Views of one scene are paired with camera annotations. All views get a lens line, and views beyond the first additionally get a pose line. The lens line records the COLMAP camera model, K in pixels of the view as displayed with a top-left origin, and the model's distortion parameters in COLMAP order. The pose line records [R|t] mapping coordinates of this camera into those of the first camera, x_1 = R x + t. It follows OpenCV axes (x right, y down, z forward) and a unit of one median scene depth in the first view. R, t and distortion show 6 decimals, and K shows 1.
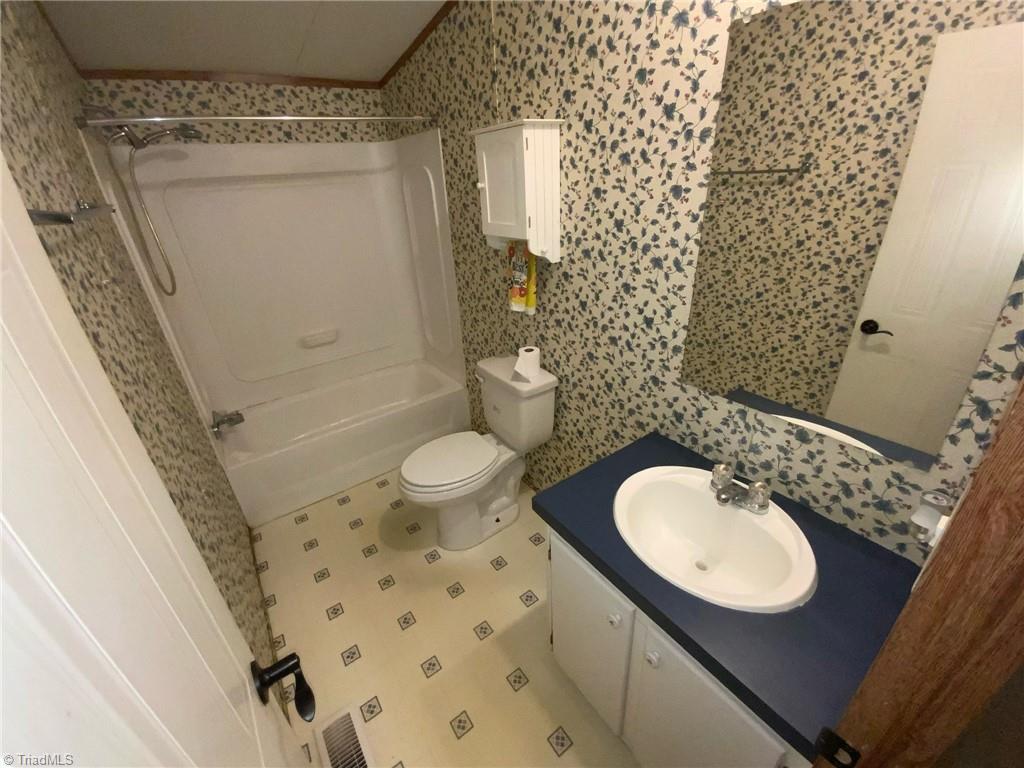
lens RADIAL K [[416.8, 0, 514.9], [0, 416.8, 383.0], [0, 0, 1]] dist [0.008283, -0.009373]
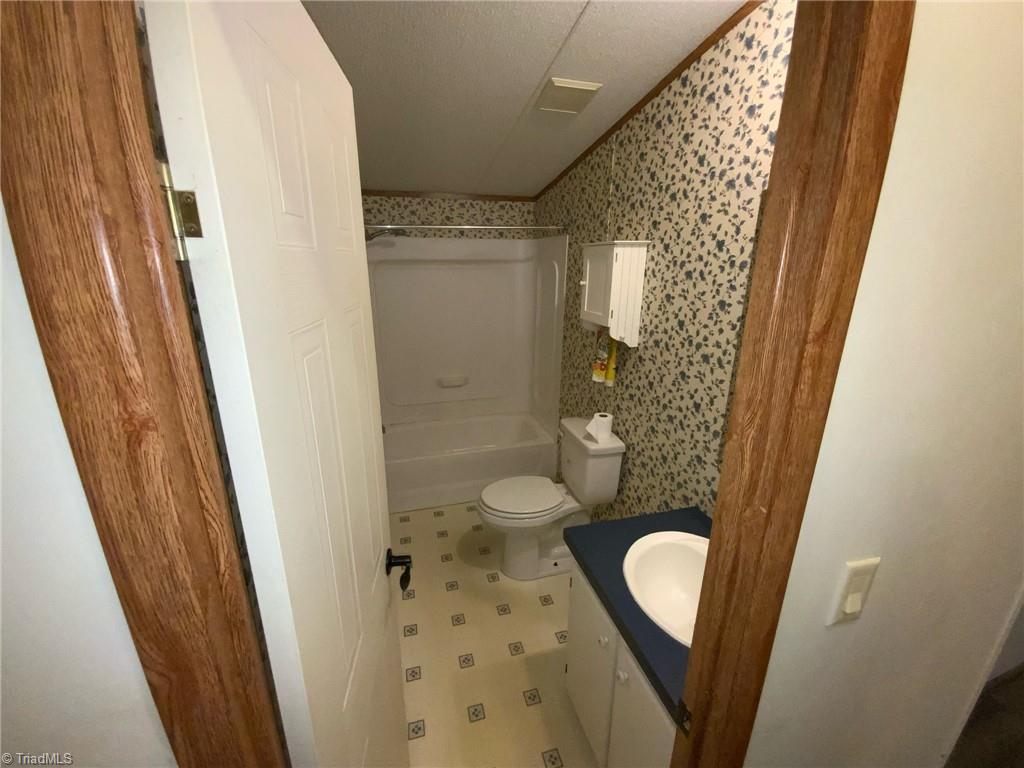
lens RADIAL K [[416.8, 0, 515.3], [0, 416.8, 381.0], [0, 0, 1]] dist [0.008283, -0.009373]
pose [[0.939264, 0.149286, -0.309025, 0.165891], [-0.197685, 0.971394, -0.131583, 0.031398], [0.280542, 0.184681, 0.941907, -0.213156]]
